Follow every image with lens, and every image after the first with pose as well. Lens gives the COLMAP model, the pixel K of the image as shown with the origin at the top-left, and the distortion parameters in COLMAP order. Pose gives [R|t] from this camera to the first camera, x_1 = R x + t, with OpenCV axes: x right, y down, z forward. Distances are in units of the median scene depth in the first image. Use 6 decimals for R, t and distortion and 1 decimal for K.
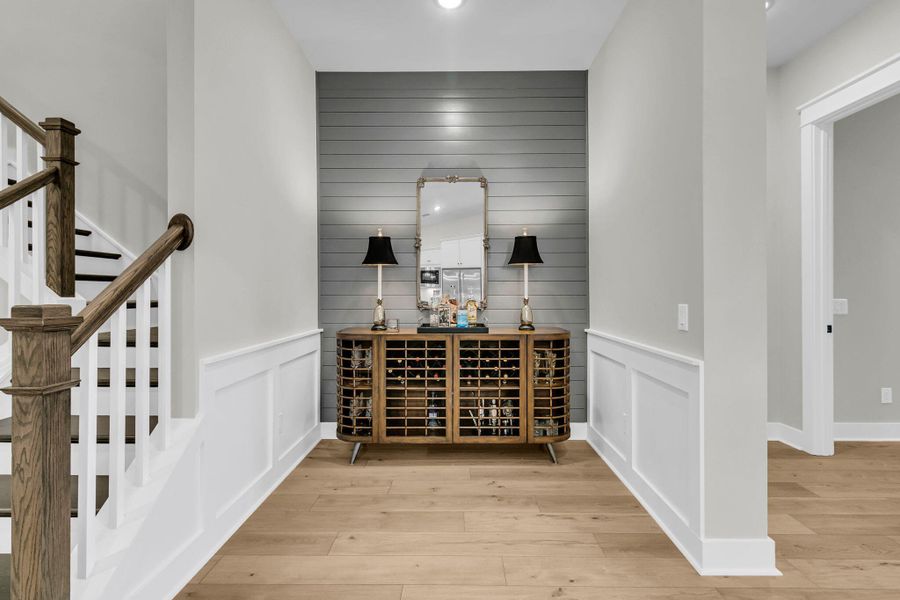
lens RADIAL K [[418.8, 0, 456.2], [0, 418.8, 292.1], [0, 0, 1]] dist [0.002720, 0.000479]
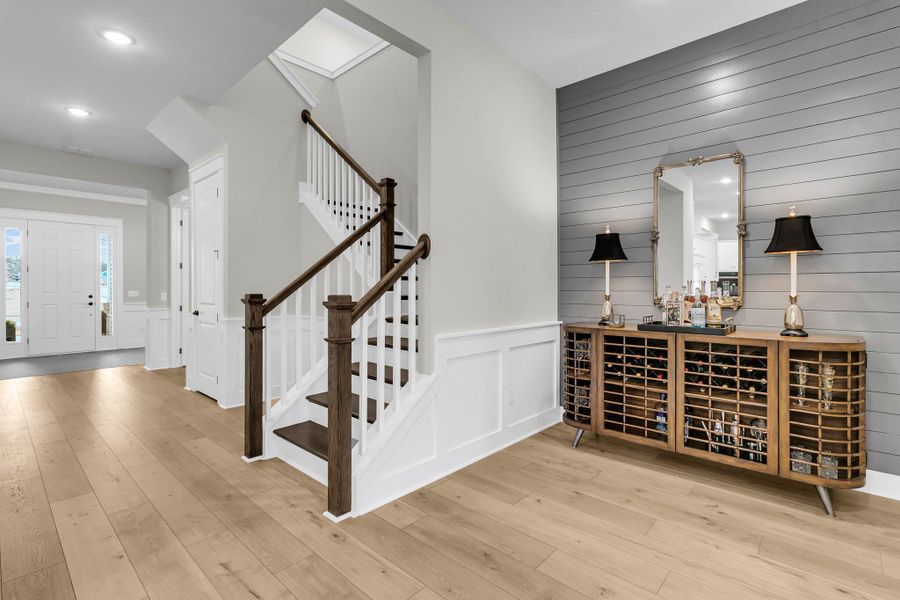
lens RADIAL K [[418.4, 0, 453.9], [0, 418.4, 289.1], [0, 0, 1]] dist [0.001793, 0.000555]
pose [[0.750530, 0.001589, -0.660835, 0.230986], [0.000083, 0.999997, 0.002498, 0.000234], [0.660837, -0.001929, 0.750527, -0.011830]]
